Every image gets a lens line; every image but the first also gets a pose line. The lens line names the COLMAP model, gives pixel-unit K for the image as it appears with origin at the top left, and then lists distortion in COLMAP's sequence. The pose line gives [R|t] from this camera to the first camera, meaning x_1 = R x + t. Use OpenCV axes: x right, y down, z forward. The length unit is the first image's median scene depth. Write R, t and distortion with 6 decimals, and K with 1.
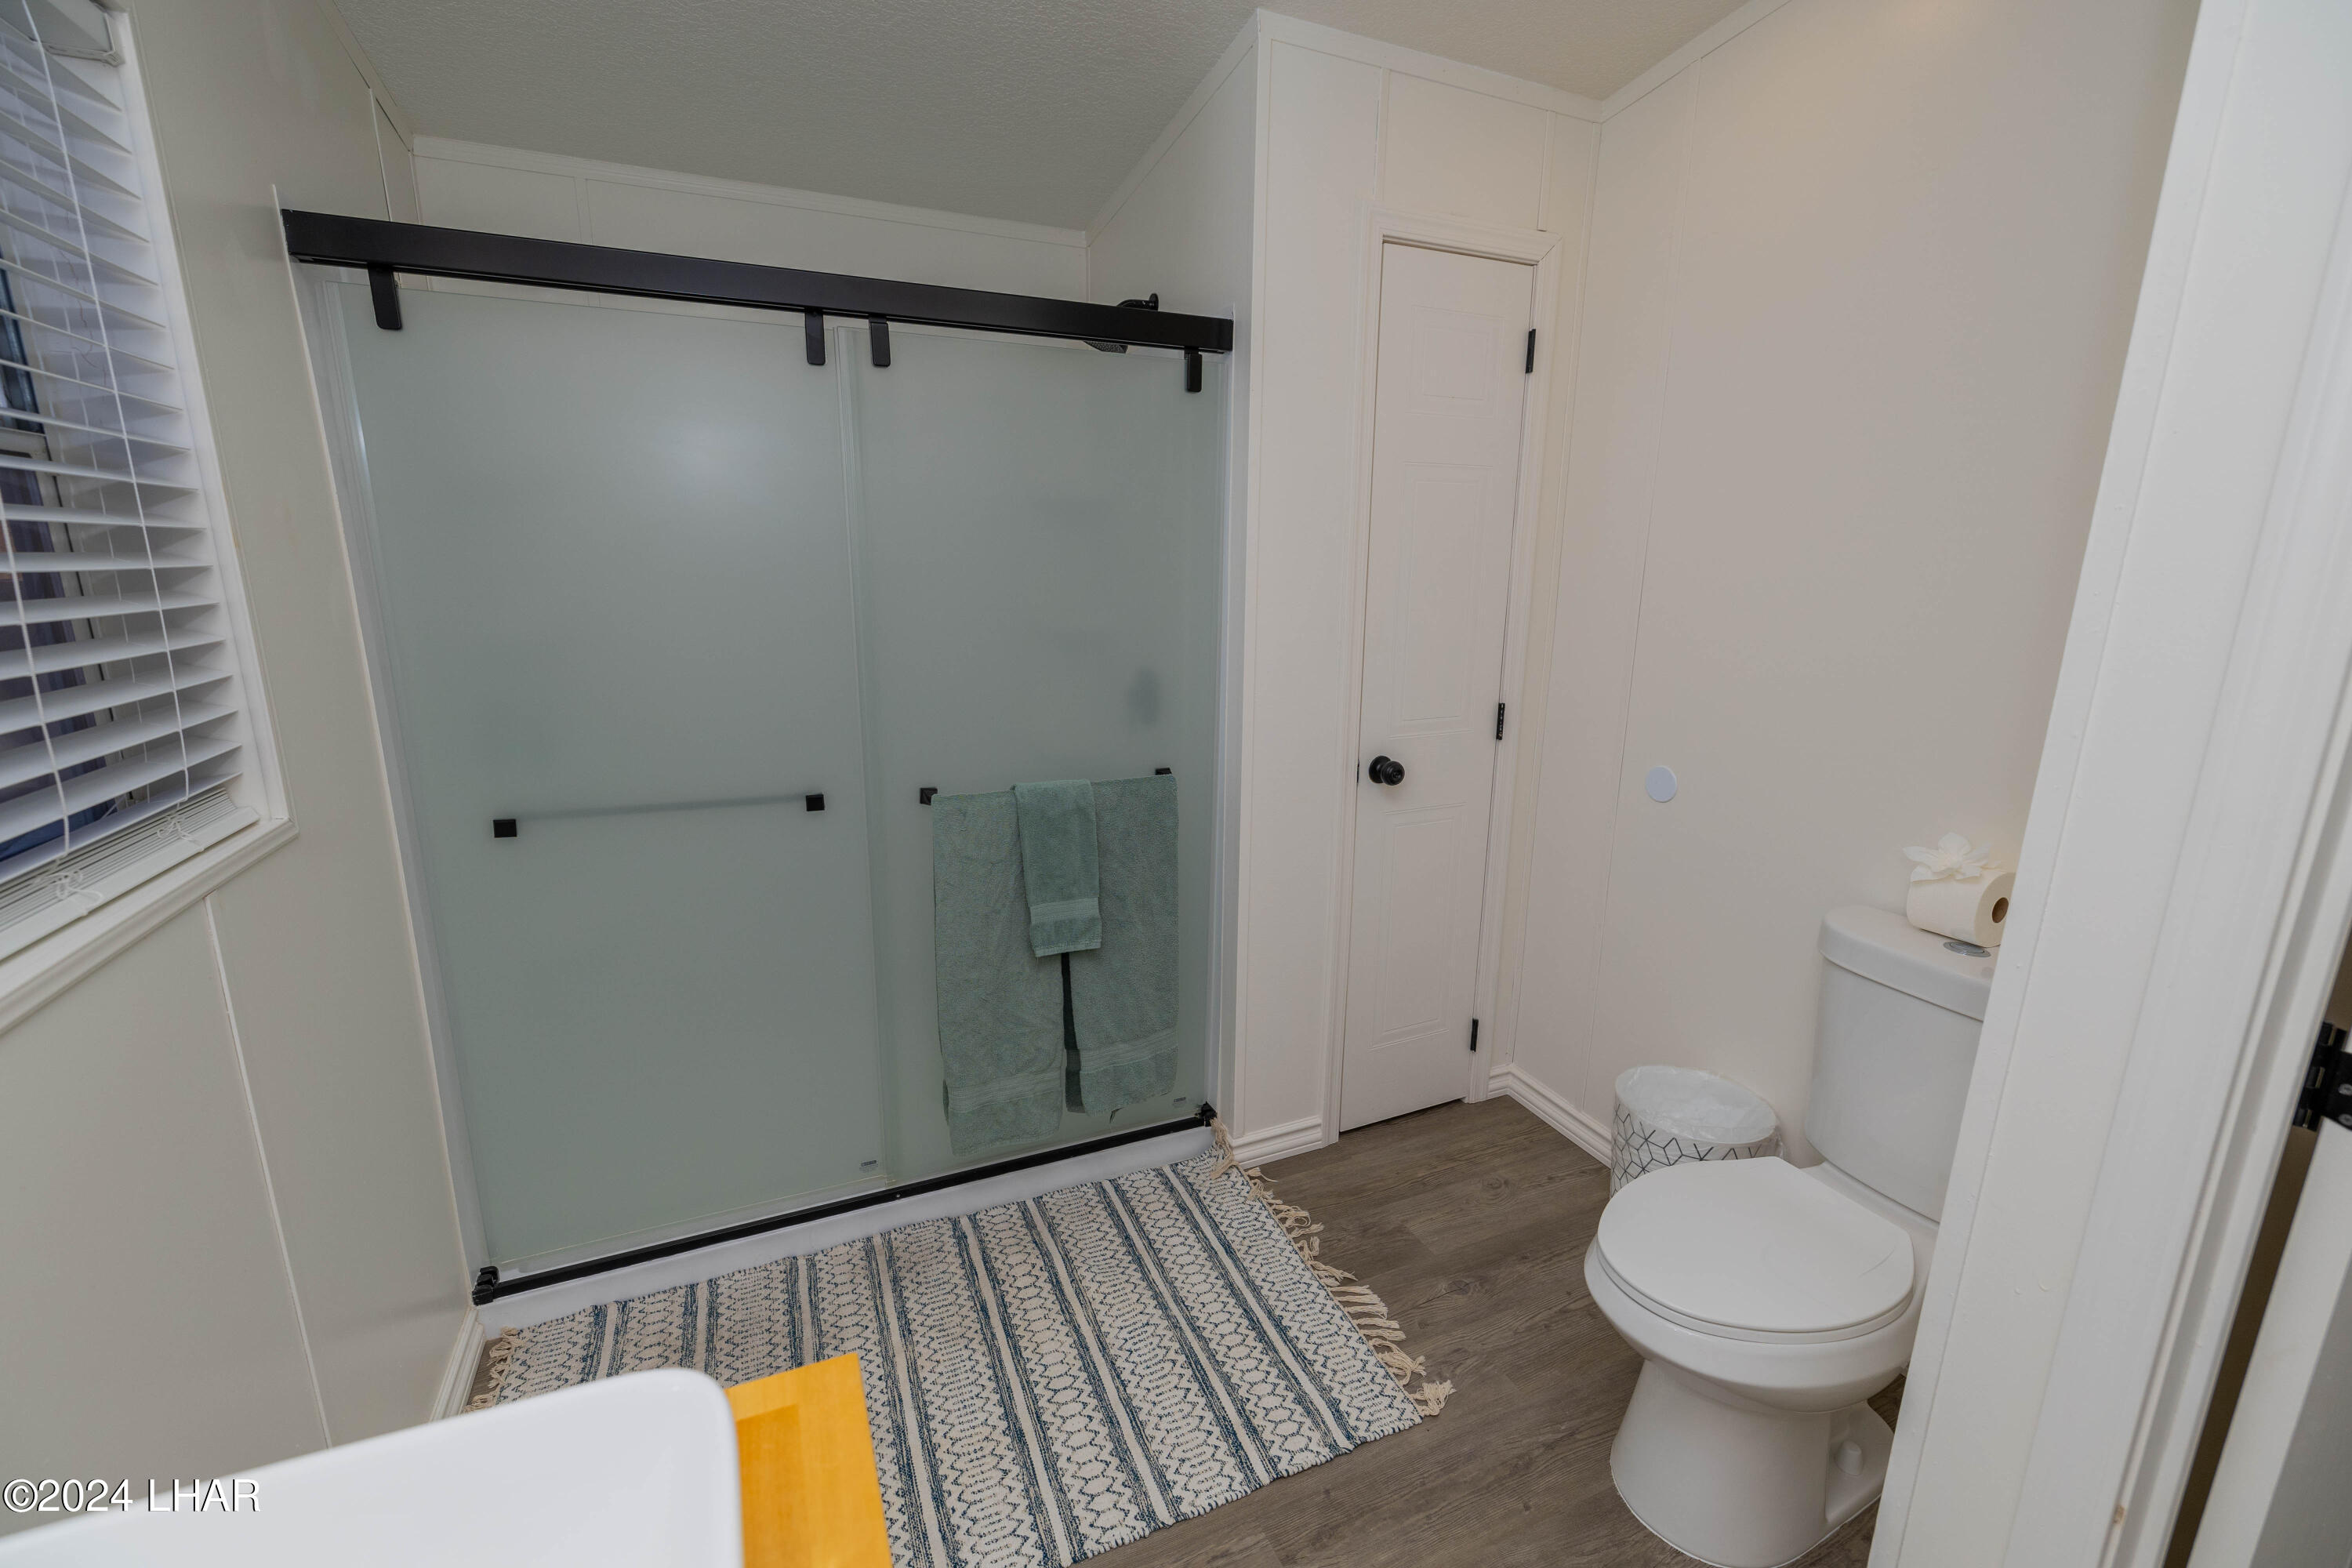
lens RADIAL K [[981.3, 0, 1168.4], [0, 981.3, 781.3], [0, 0, 1]] dist [-0.001426, 0.000820]
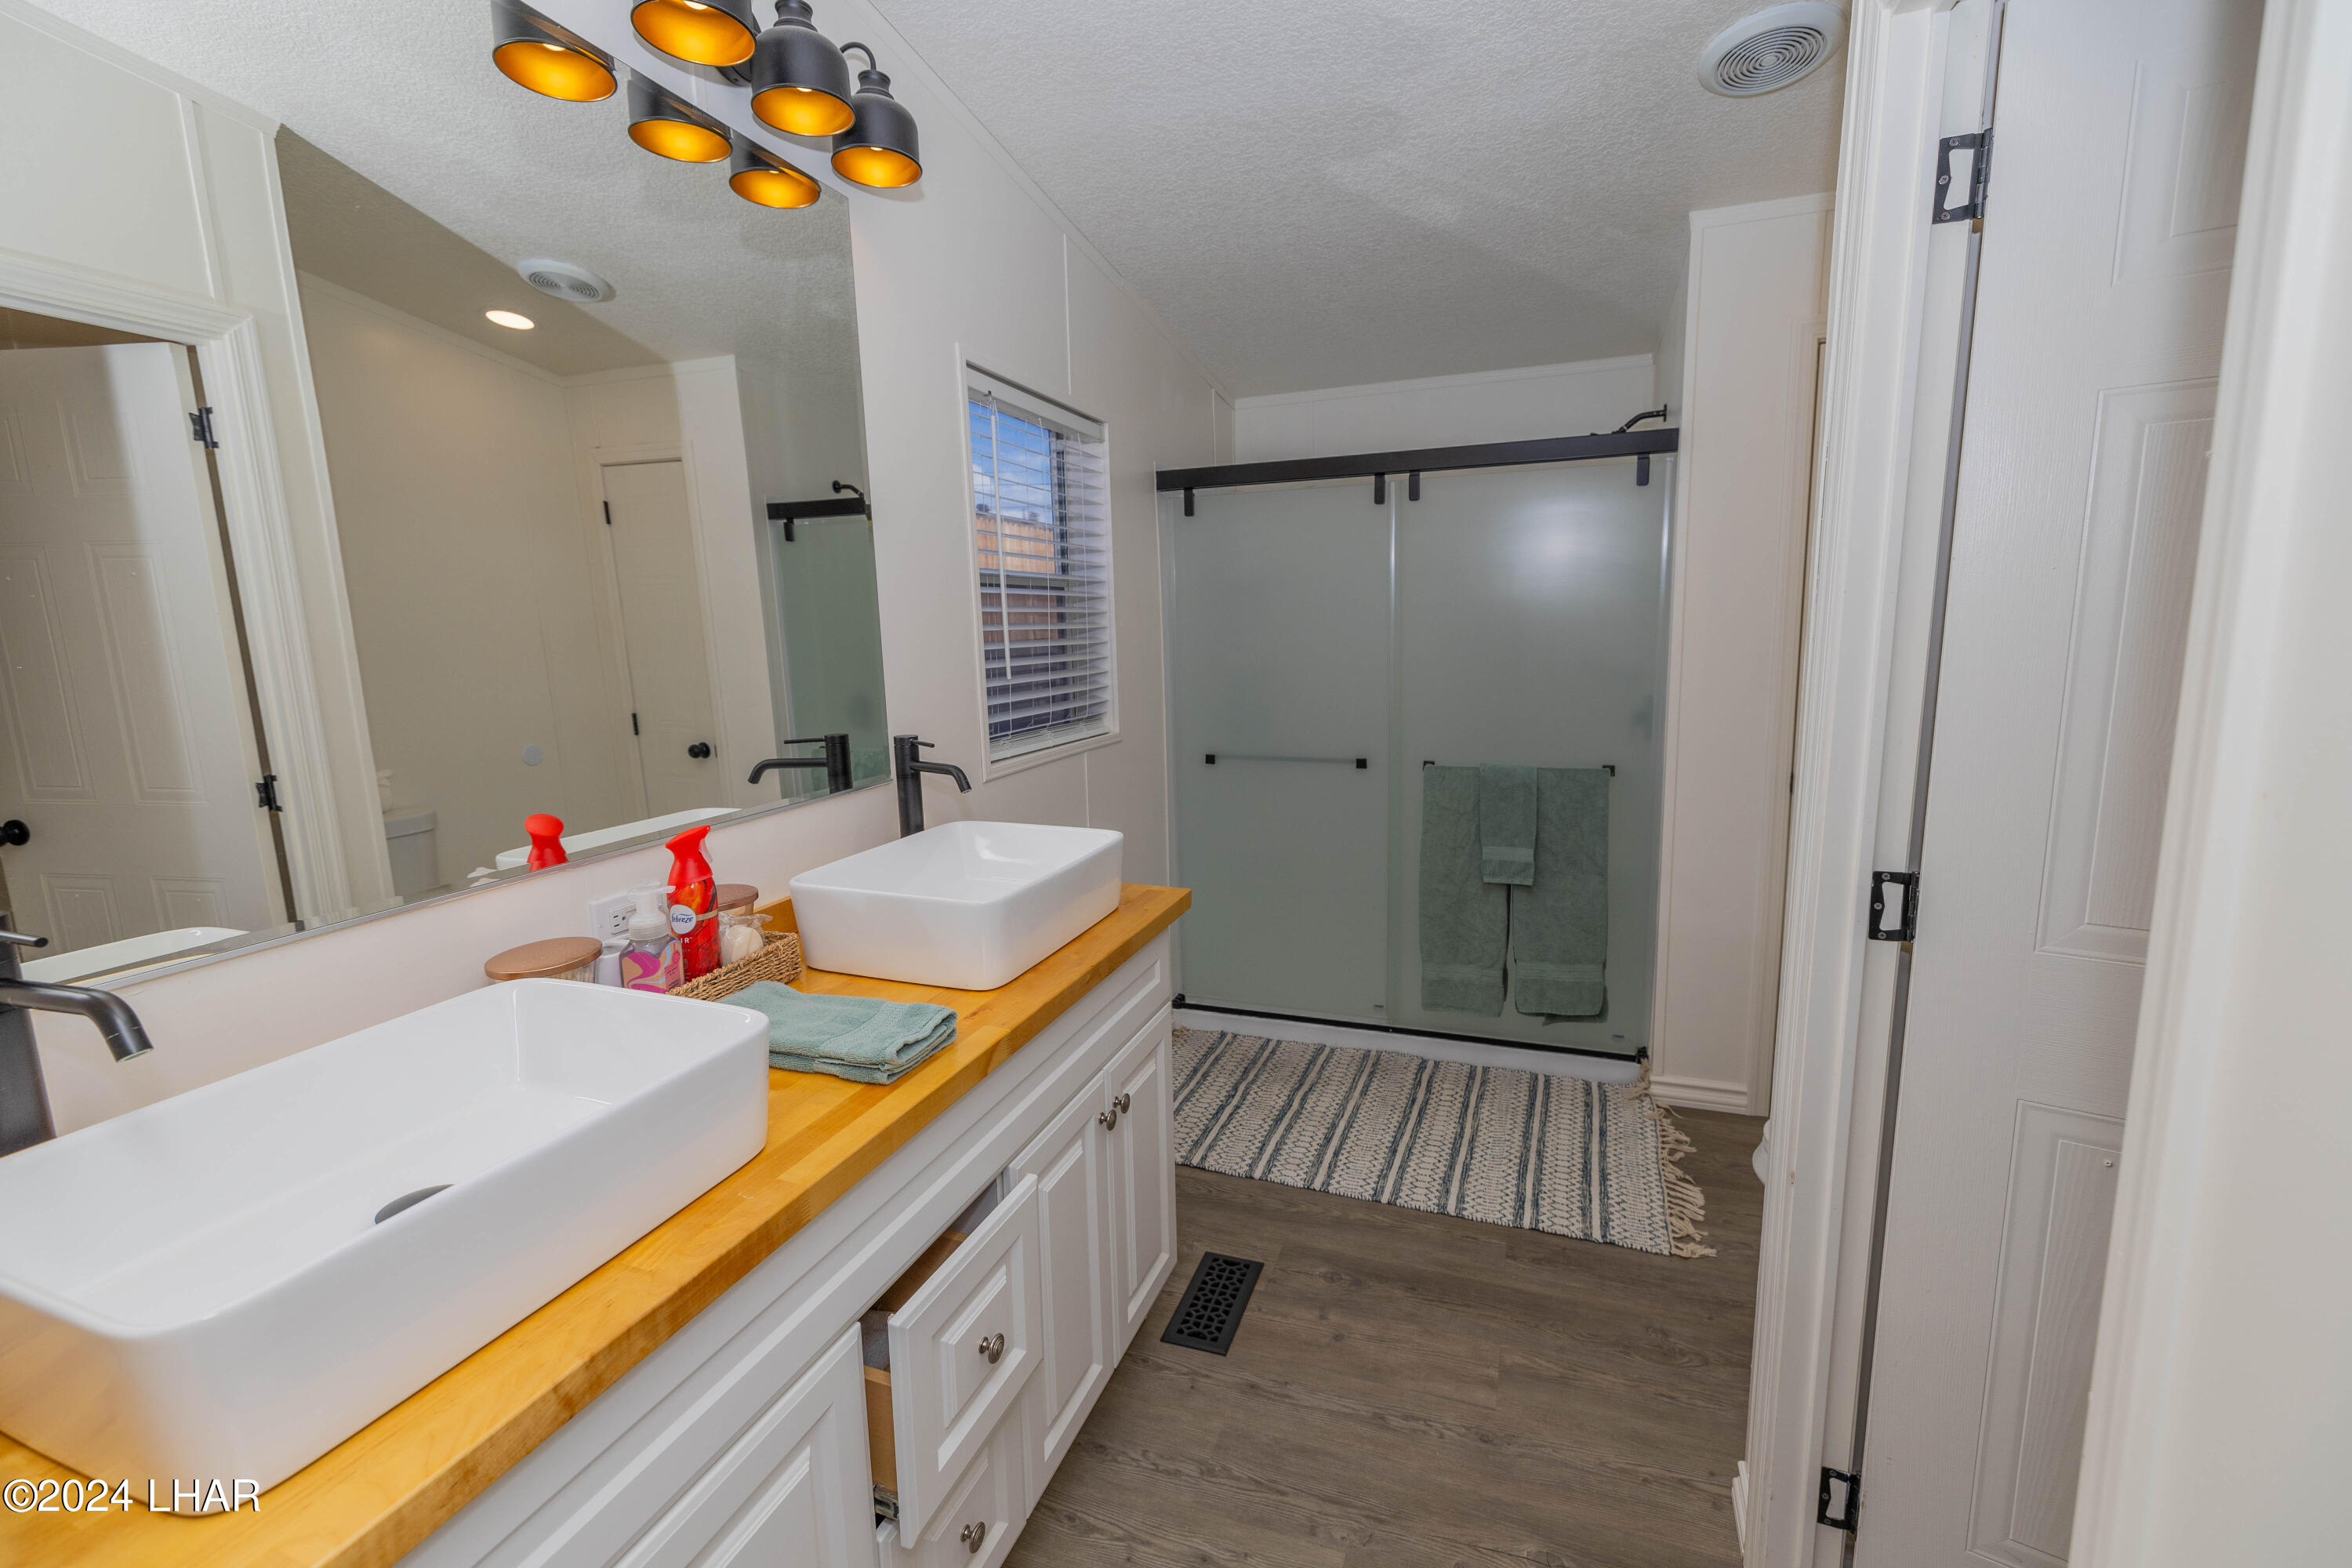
lens RADIAL K [[981.3, 0, 1185.2], [0, 981.3, 792.8], [0, 0, 1]] dist [-0.001426, 0.000820]
pose [[0.719423, 0.089535, -0.688777, 0.550354], [-0.123701, 0.992319, -0.000213, 0.104568], [0.683468, 0.085356, 0.724973, -0.379850]]
